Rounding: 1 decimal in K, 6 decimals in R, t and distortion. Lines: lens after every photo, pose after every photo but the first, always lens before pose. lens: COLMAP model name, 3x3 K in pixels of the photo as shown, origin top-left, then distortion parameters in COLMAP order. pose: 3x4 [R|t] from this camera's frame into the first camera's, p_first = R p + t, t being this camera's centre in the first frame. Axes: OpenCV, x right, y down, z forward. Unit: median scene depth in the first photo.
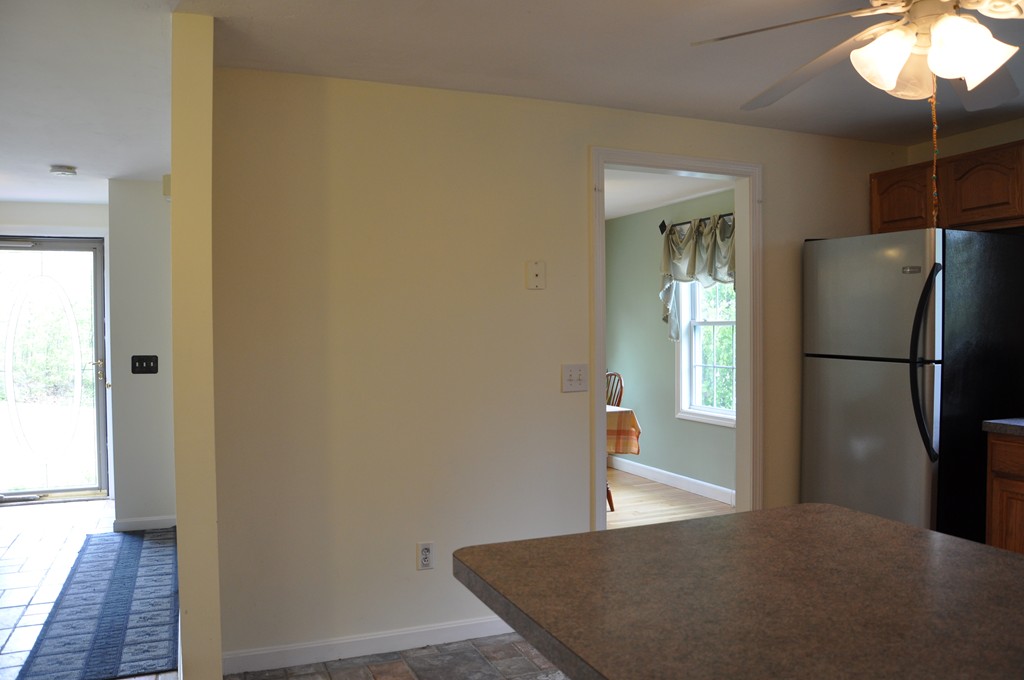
lens RADIAL K [[804.5, 0, 510.0], [0, 804.5, 338.2], [0, 0, 1]] dist [-0.163281, 0.132697]
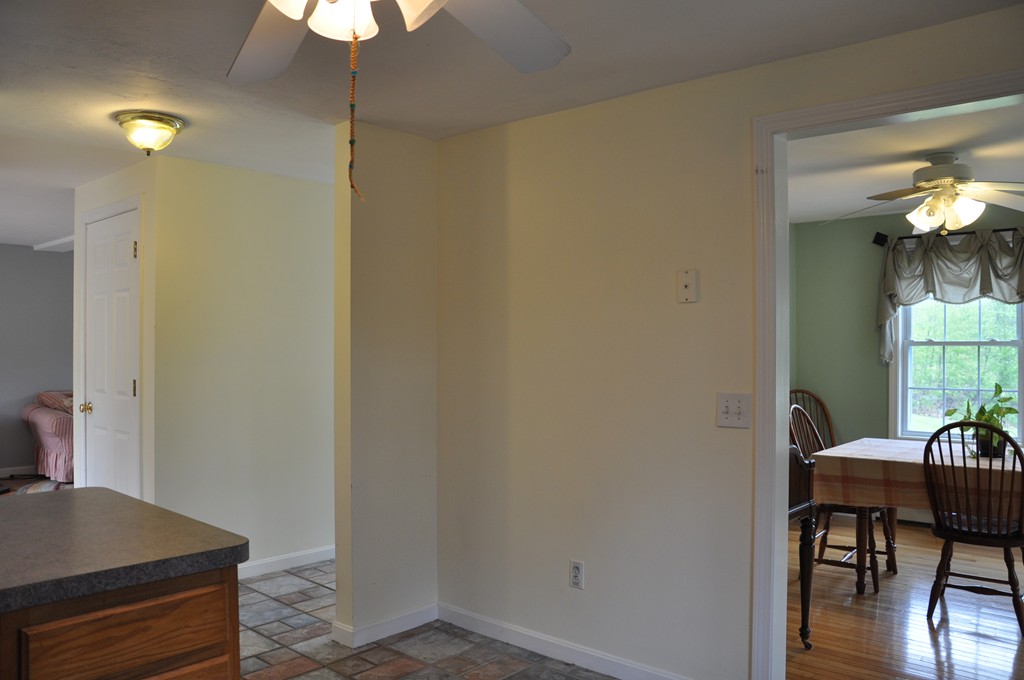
lens RADIAL K [[804.5, 0, 510.0], [0, 804.5, 338.2], [0, 0, 1]] dist [-0.163281, 0.132697]
pose [[0.424871, 0.001507, -0.905253, 0.758572], [-0.018802, 0.999798, -0.007161, -0.014094], [0.905059, 0.020063, 0.424813, 0.492690]]
